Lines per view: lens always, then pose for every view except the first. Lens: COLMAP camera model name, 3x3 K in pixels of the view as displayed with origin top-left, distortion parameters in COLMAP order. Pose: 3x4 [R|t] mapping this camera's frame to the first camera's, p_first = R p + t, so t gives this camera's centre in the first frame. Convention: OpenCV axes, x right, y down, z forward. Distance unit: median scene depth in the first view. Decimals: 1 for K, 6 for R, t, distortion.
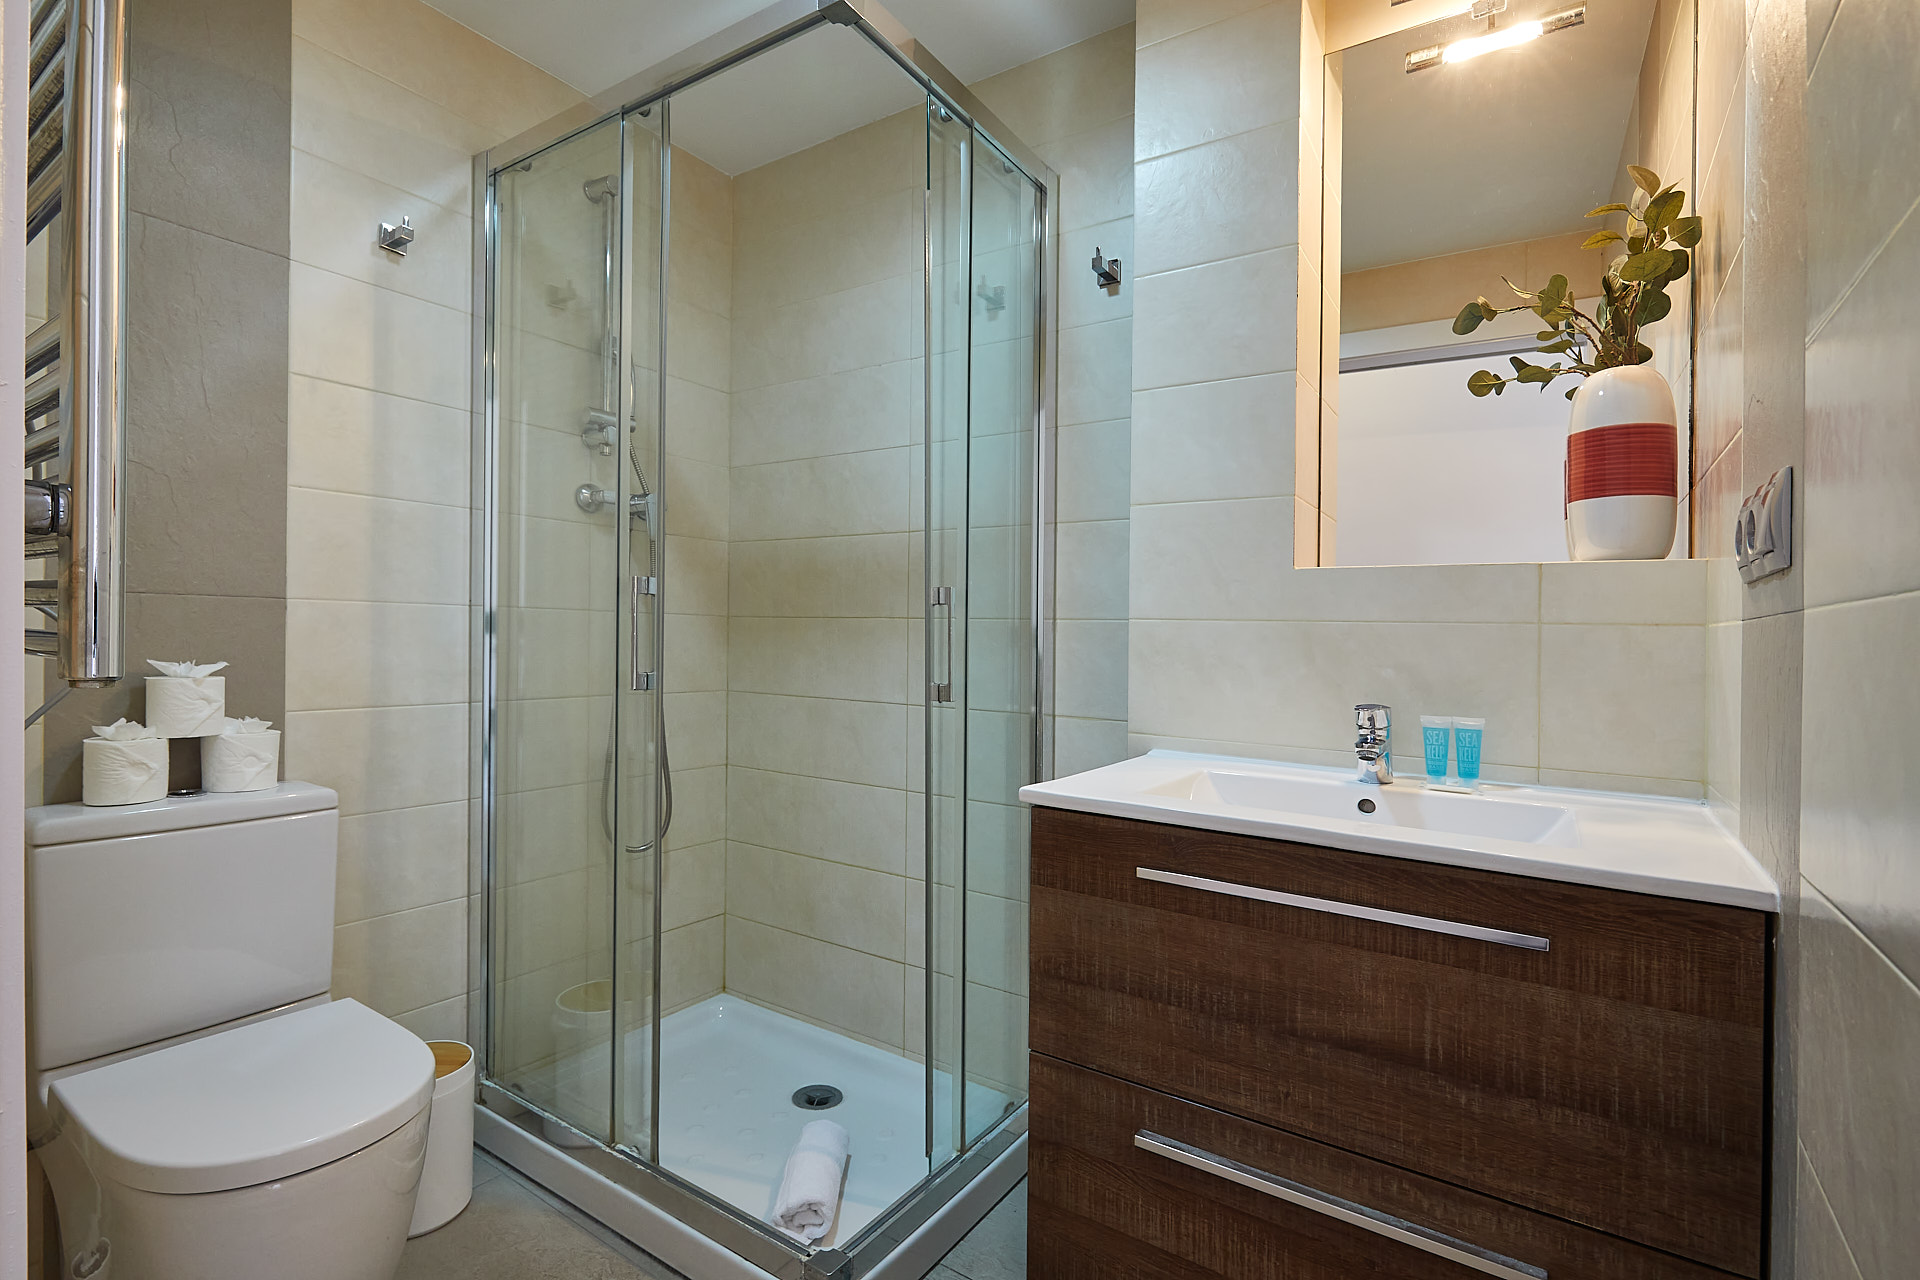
lens RADIAL K [[924.9, 0, 891.2], [0, 924.9, 640.8], [0, 0, 1]] dist [-0.000253, 0.000262]
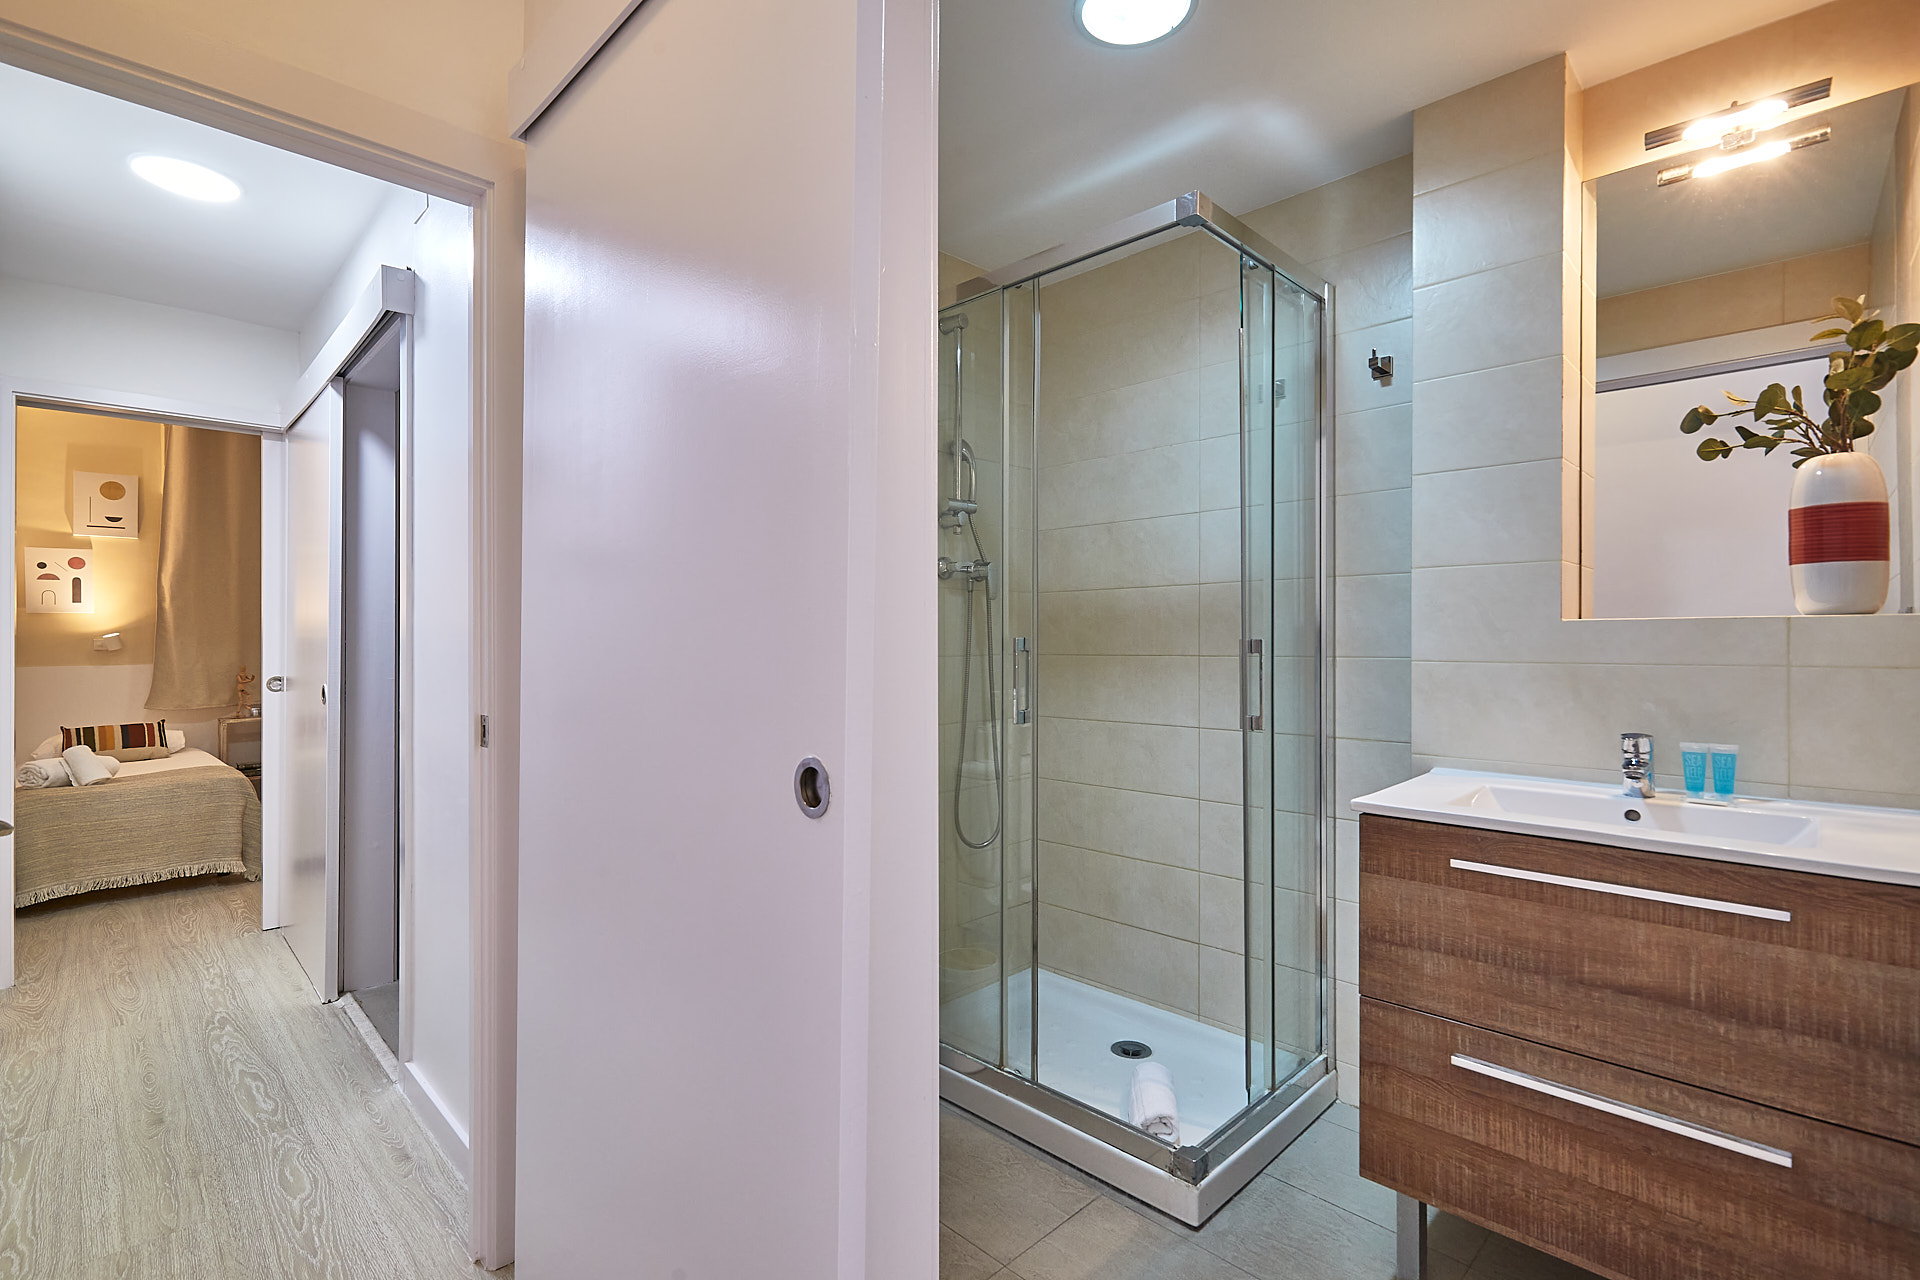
lens RADIAL K [[888.0, 0, 960.8], [0, 888.0, 663.8], [0, 0, 1]] dist [0.008811, -0.004187]
pose [[0.988520, -0.018299, -0.149976, -0.240882], [0.020129, 0.999740, 0.010693, -0.069388], [0.149741, -0.013589, 0.988632, -0.390975]]
